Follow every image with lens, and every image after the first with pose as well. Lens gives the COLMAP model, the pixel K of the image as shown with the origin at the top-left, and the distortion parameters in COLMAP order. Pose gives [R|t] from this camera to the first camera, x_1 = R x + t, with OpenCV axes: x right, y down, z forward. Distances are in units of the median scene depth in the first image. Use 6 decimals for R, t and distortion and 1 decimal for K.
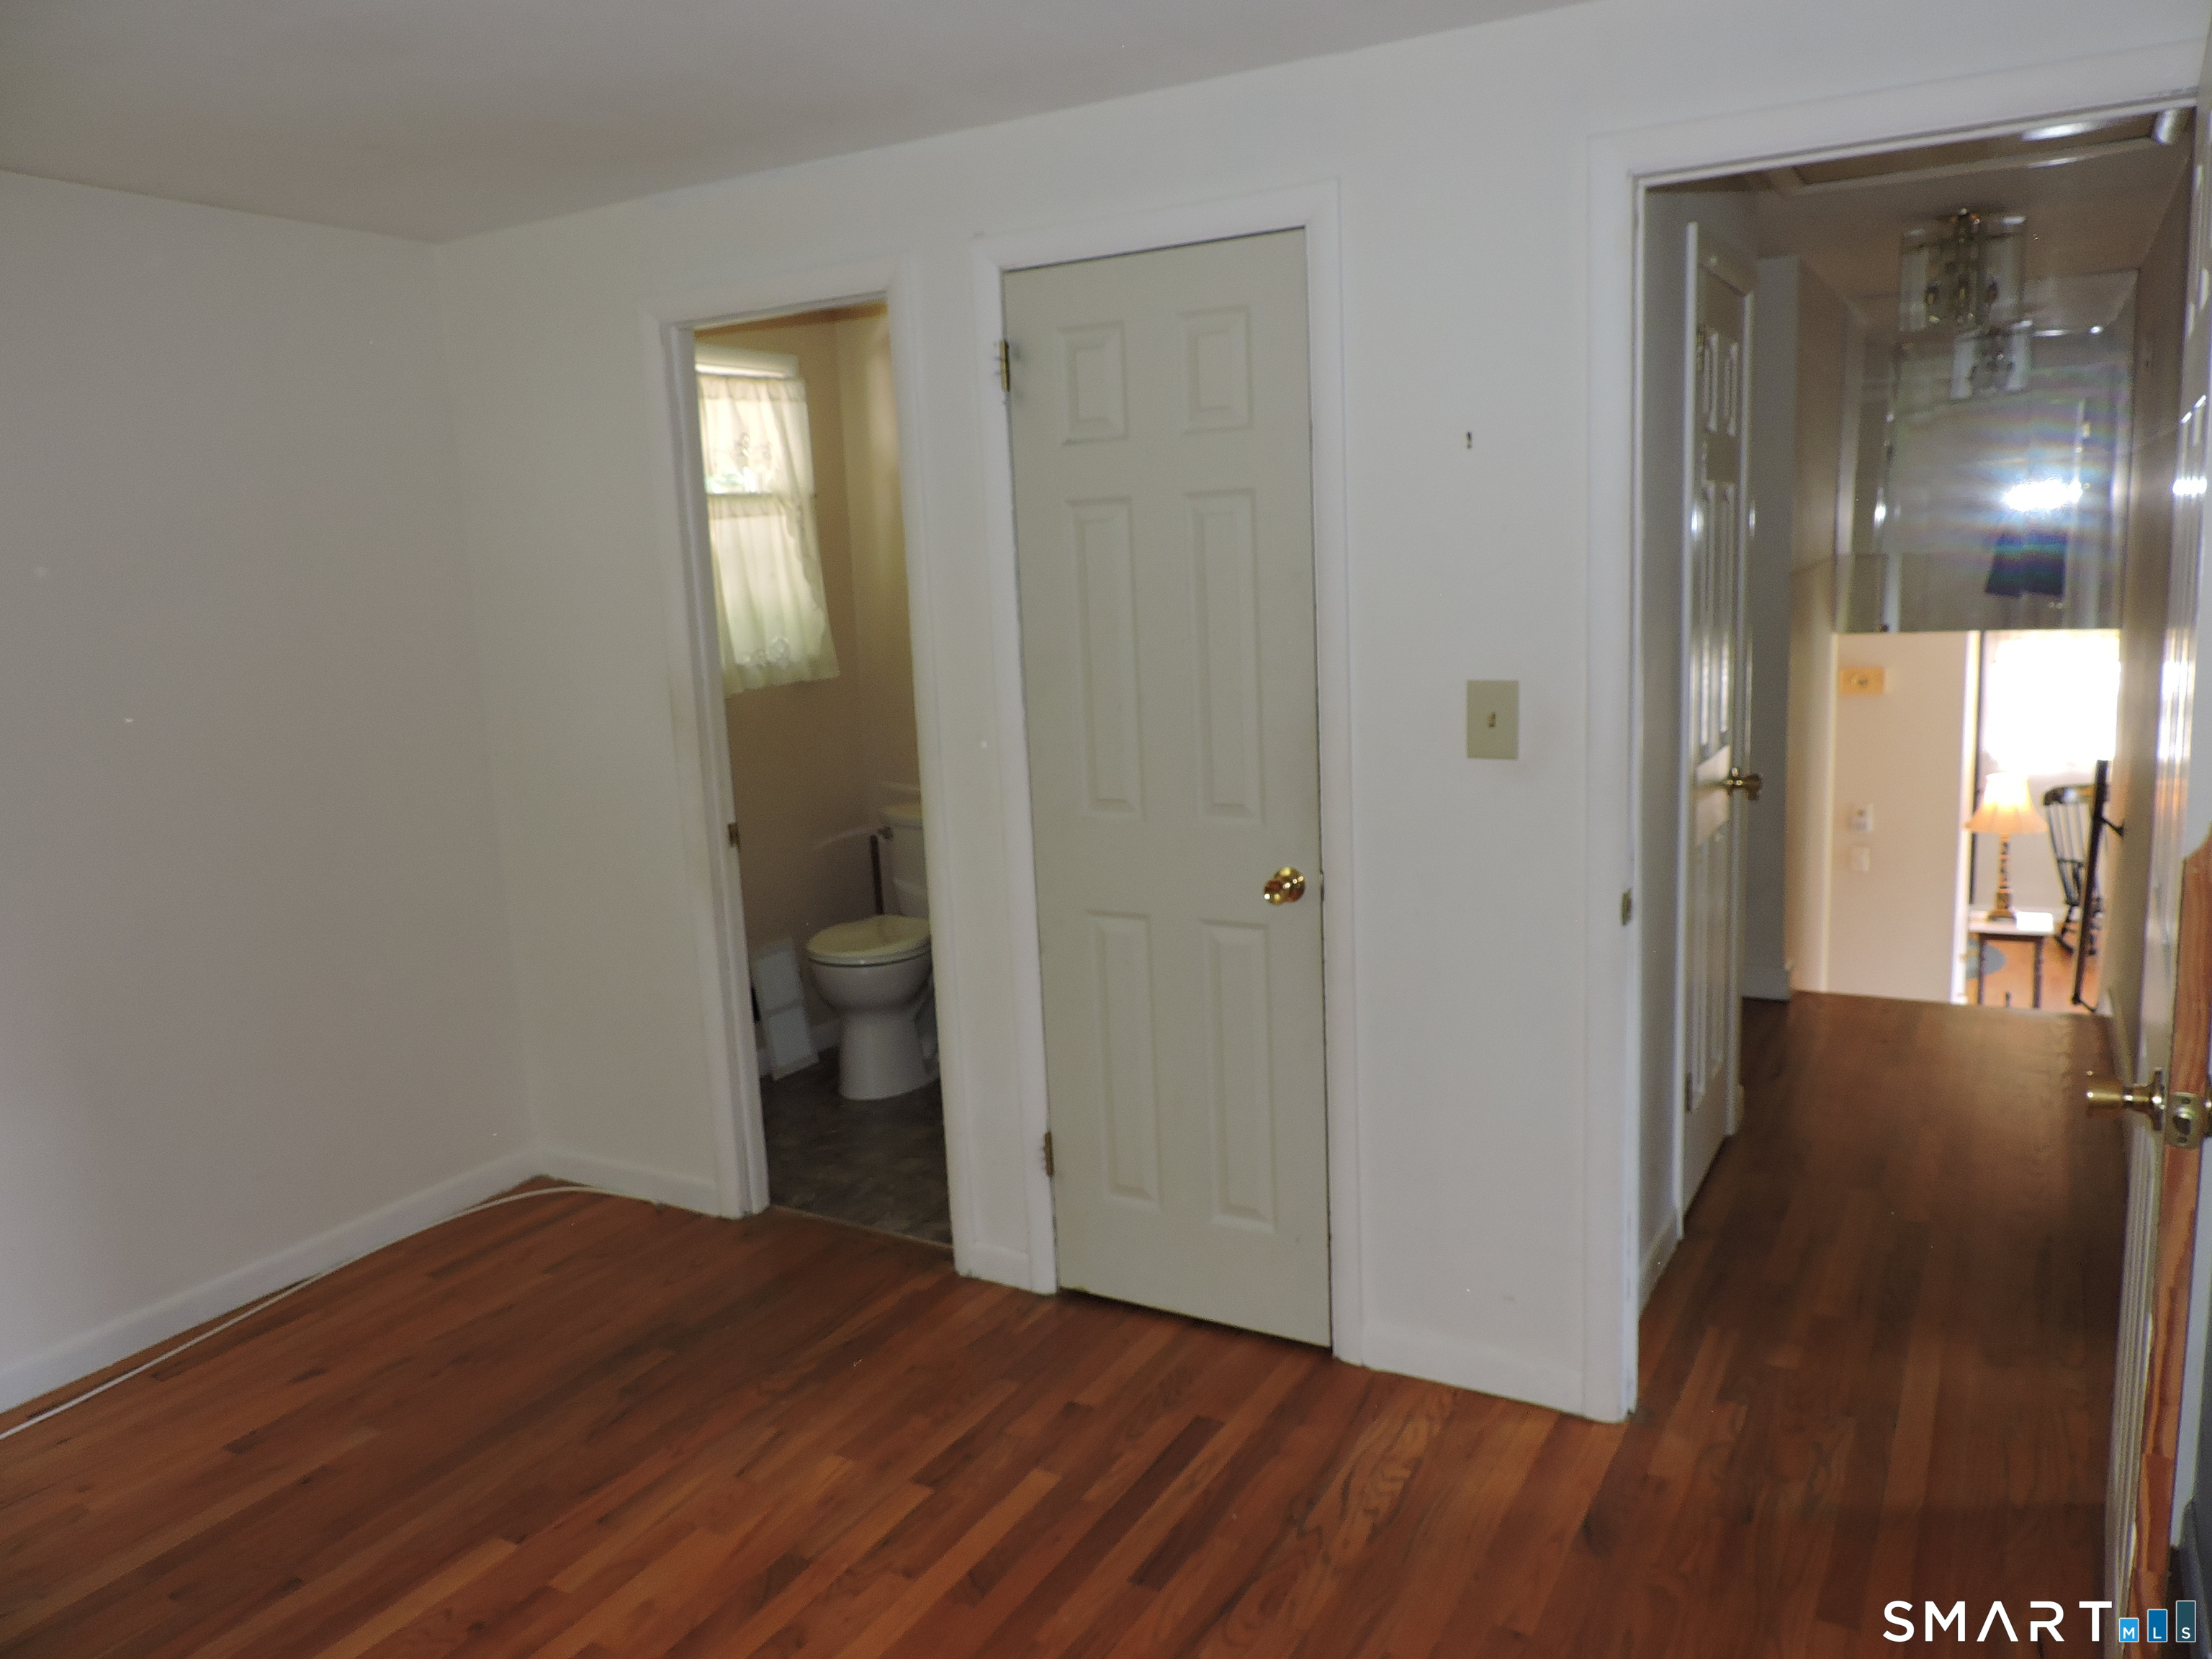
lens RADIAL K [[1603.0, 0, 1106.0], [0, 1603.0, 829.5], [0, 0, 1]] dist [0.000292, 0.004518]
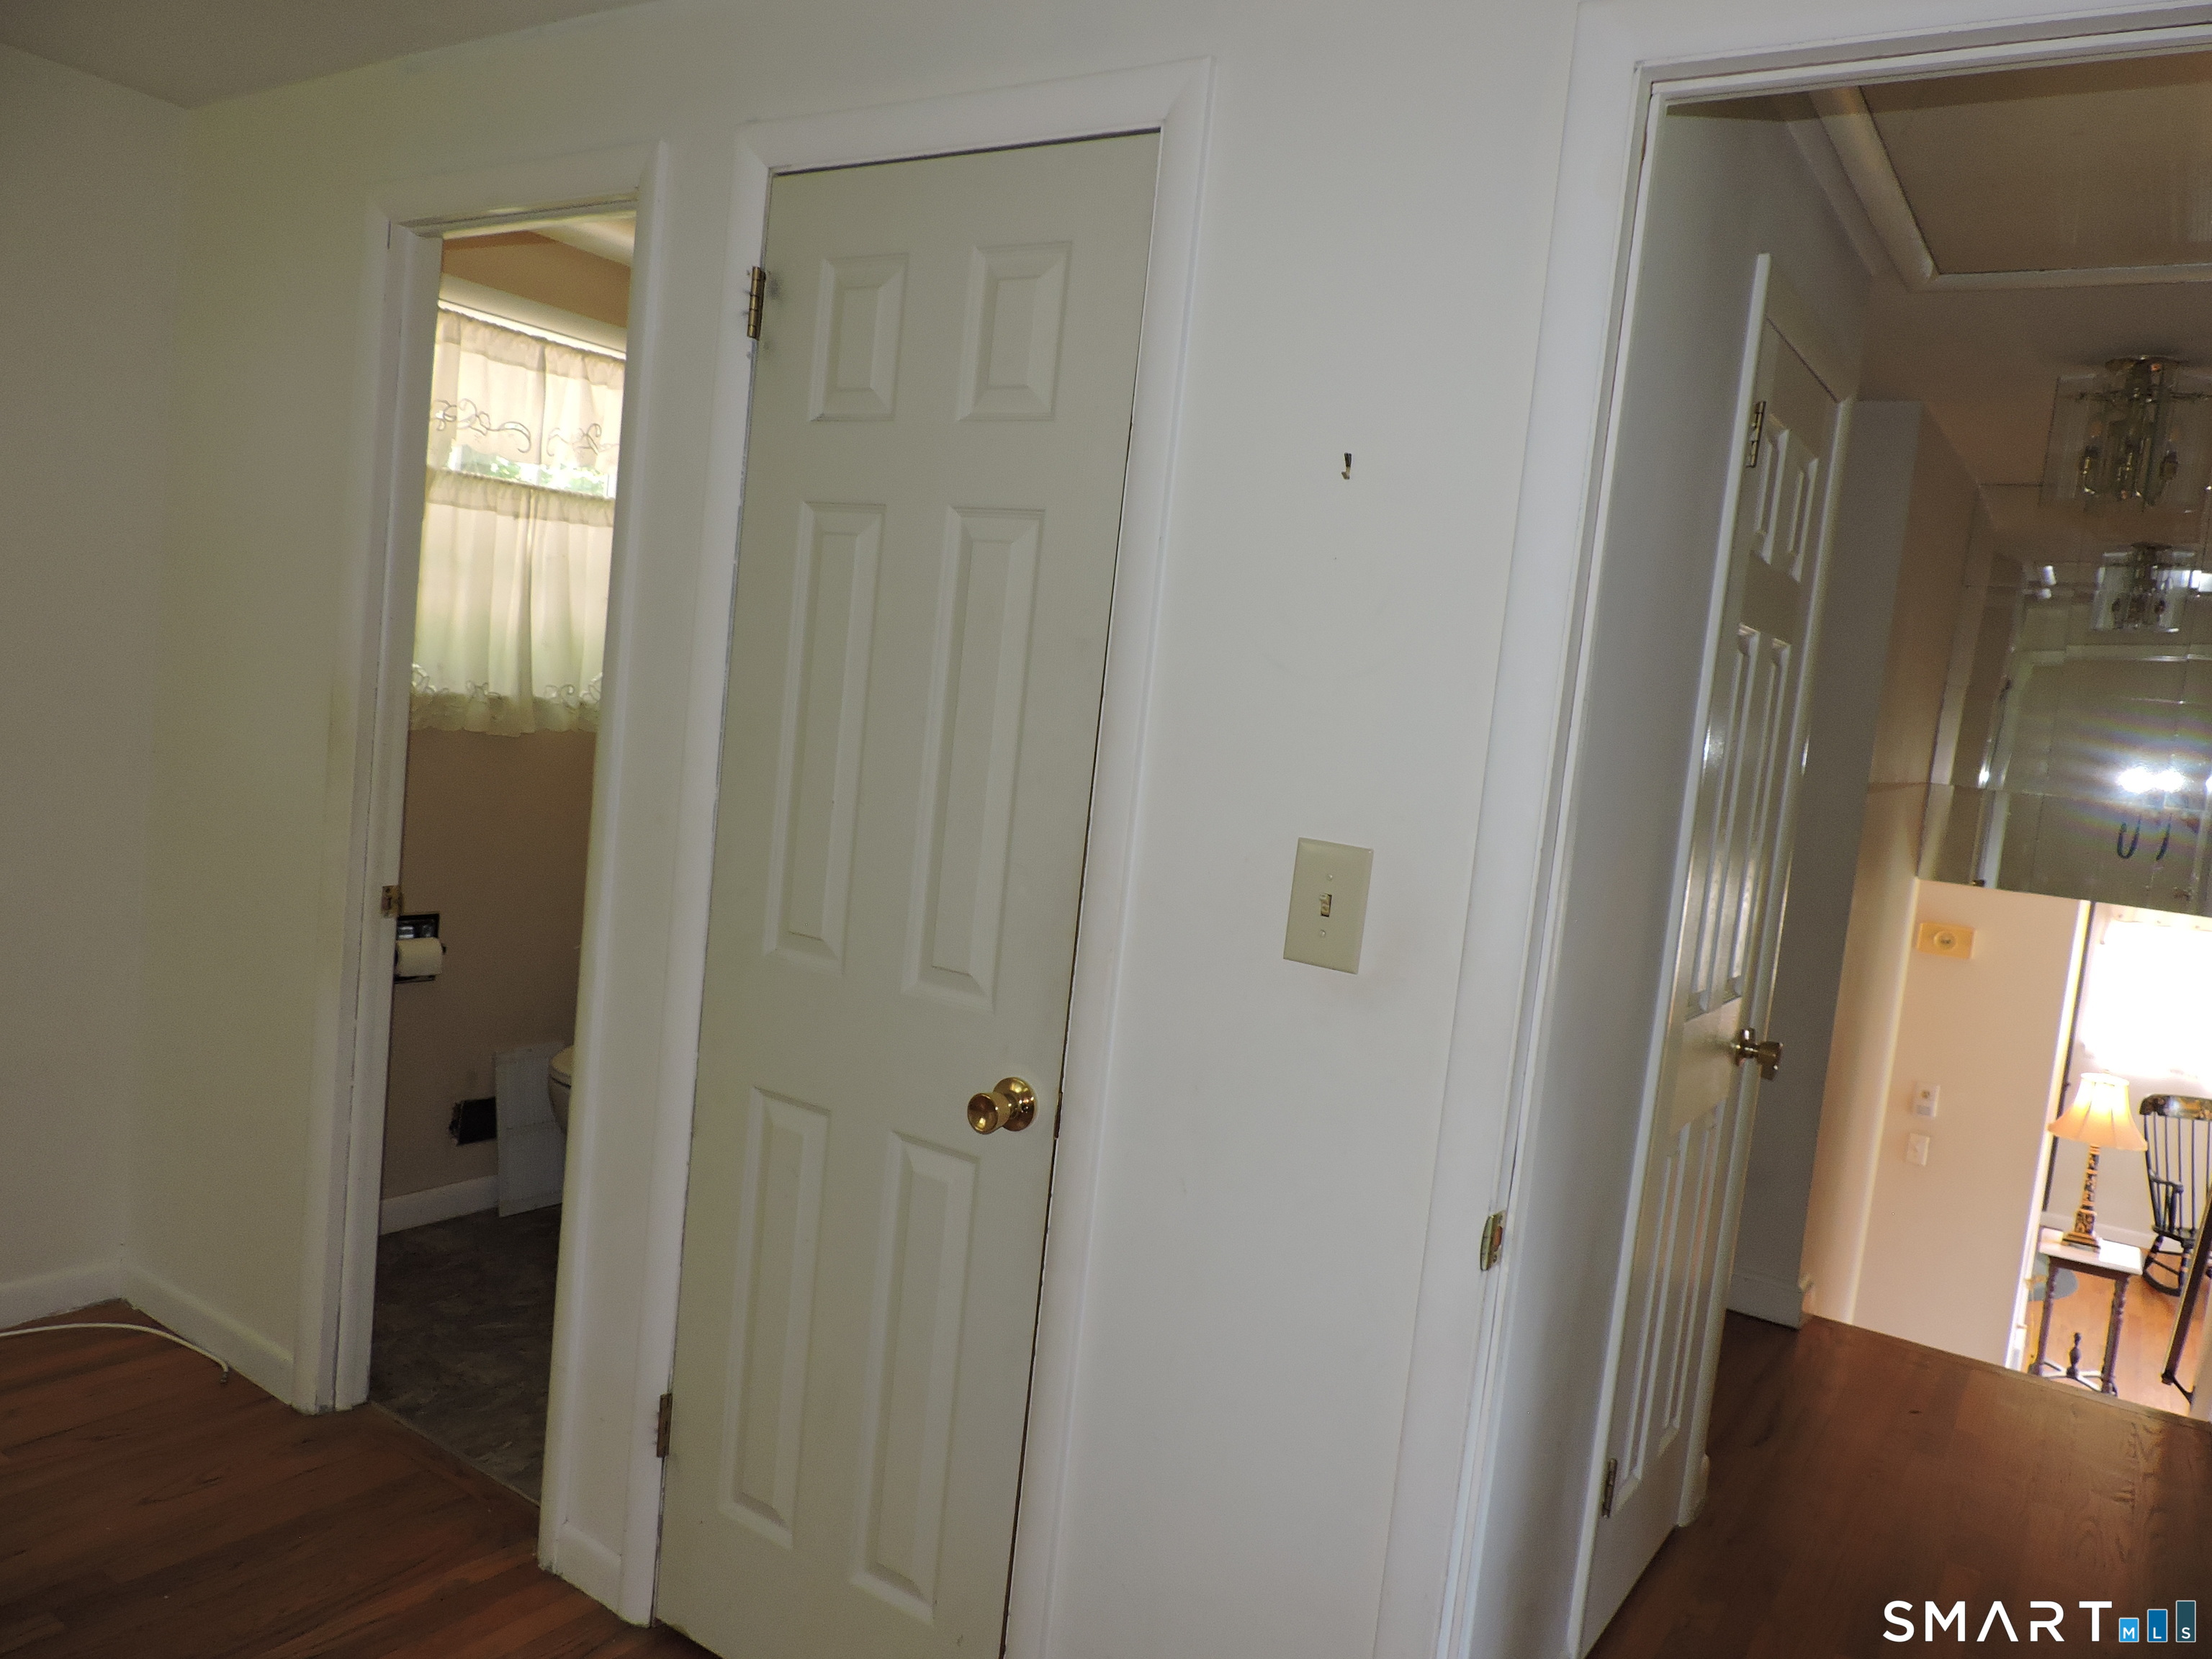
lens RADIAL K [[1586.1, 0, 1106.0], [0, 1586.1, 829.5], [0, 0, 1]] dist [-0.007358, 0.001428]
pose [[0.986171, 0.155958, -0.056070, 0.123285], [-0.160062, 0.984003, -0.078216, -0.023203], [0.042975, 0.086109, 0.995358, 0.246756]]
